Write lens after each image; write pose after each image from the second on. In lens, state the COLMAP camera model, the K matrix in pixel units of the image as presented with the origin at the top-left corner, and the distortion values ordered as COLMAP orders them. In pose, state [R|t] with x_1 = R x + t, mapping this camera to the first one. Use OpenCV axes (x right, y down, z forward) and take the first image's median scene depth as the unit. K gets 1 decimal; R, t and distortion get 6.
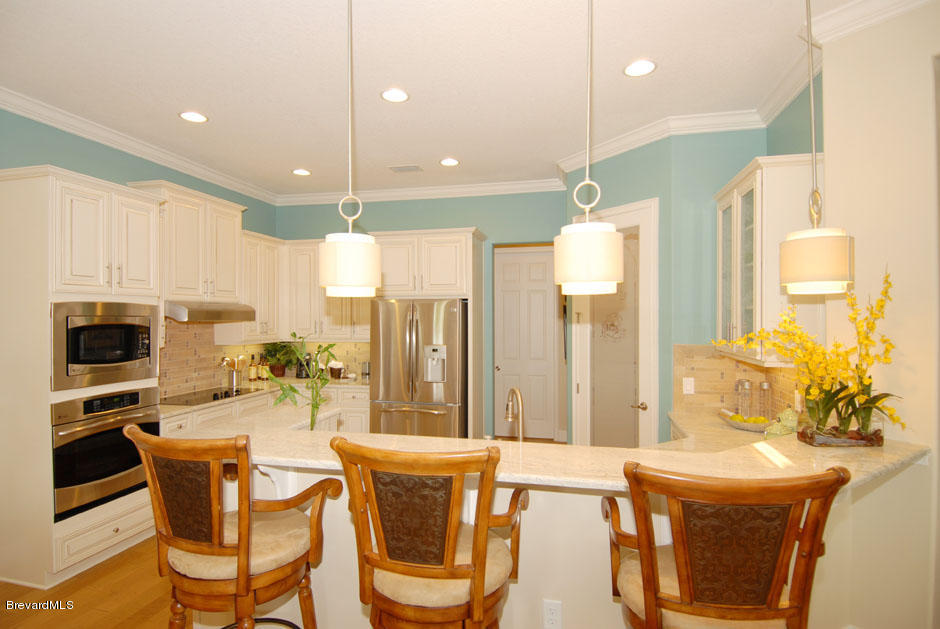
lens RADIAL K [[491.8, 0, 470.0], [0, 491.8, 314.5], [0, 0, 1]] dist [-0.000320, -0.000070]
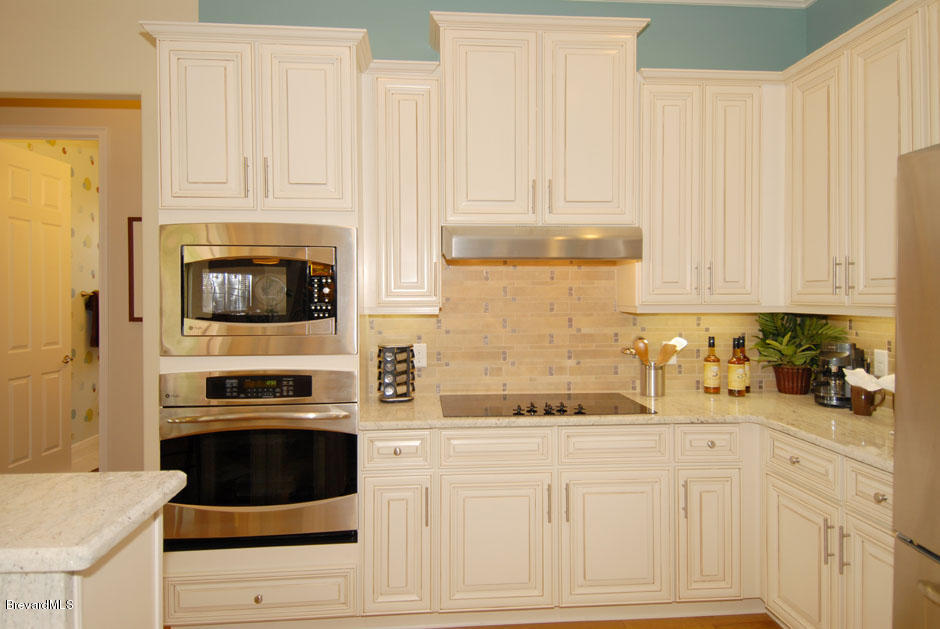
lens RADIAL K [[609.2, 0, 469.2], [0, 609.2, 294.9], [0, 0, 1]] dist [0.040421, -0.000443]
pose [[0.302957, 0.003430, -0.952998, 0.075101], [0.006675, 0.999961, 0.005721, 0.056396], [0.952981, -0.008094, 0.302923, 0.930619]]
